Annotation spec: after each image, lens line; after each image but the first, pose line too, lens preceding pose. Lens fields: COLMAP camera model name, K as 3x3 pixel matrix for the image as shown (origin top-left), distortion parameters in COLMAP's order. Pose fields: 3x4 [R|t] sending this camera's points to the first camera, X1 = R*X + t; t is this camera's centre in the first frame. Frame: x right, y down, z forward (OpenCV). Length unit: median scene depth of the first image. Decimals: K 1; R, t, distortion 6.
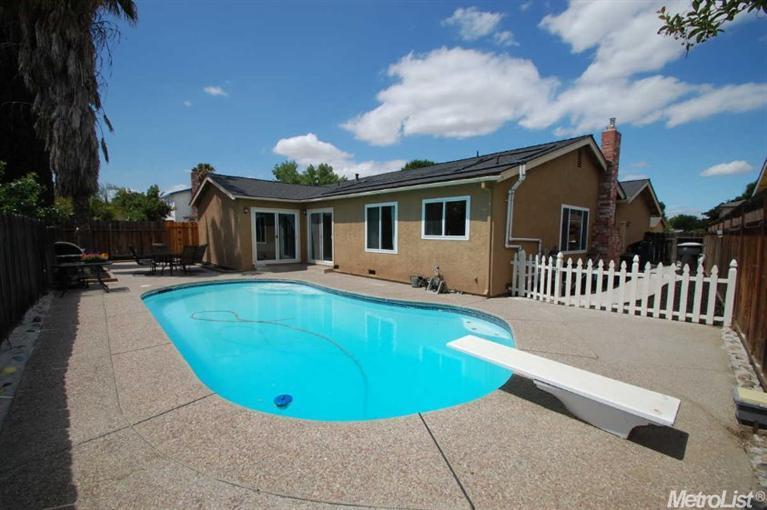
lens RADIAL K [[339.2, 0, 389.1], [0, 339.2, 265.3], [0, 0, 1]] dist [0.001613, -0.000411]
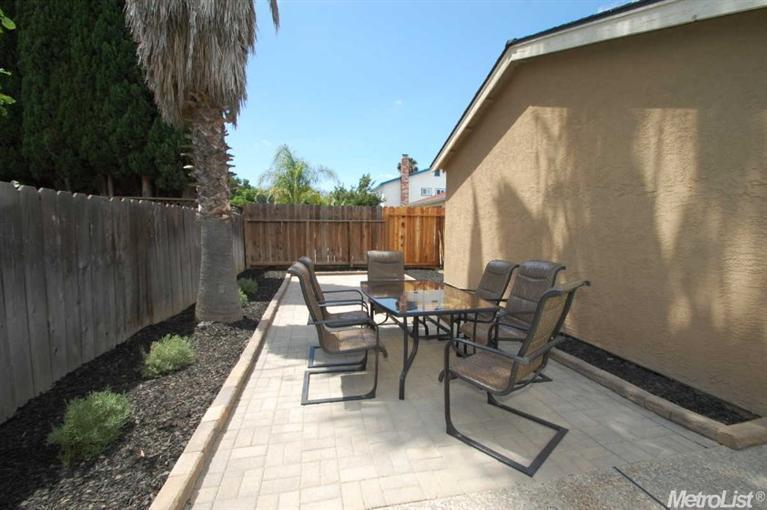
lens RADIAL K [[339.2, 0, 389.1], [0, 339.2, 265.3], [0, 0, 1]] dist [0.001613, -0.000411]
pose [[0.866172, 0.052005, -0.497032, -0.337915], [-0.045840, 0.998646, 0.024604, -0.040289], [0.497638, 0.001472, 0.867383, 0.473955]]
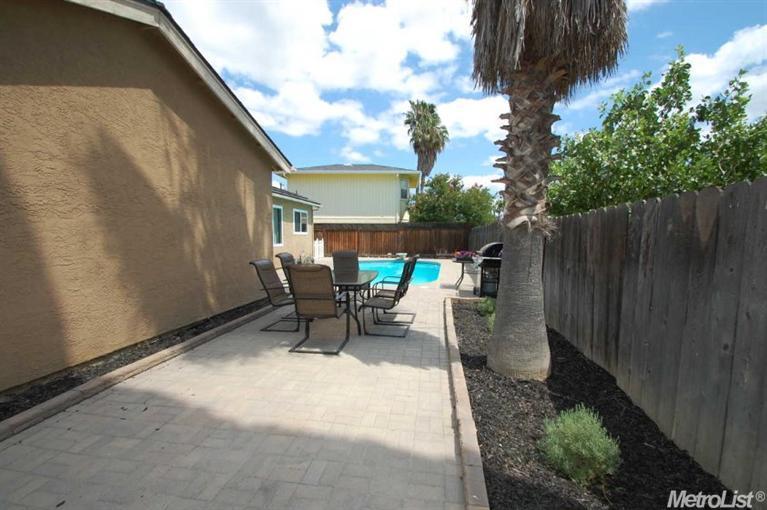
lens RADIAL K [[339.2, 0, 389.1], [0, 339.2, 265.3], [0, 0, 1]] dist [0.001613, -0.000411]
pose [[-0.632491, -0.091331, 0.769164, -0.639776], [0.057361, 0.984774, 0.164102, -0.072872], [-0.772441, 0.147913, -0.617622, 0.766842]]
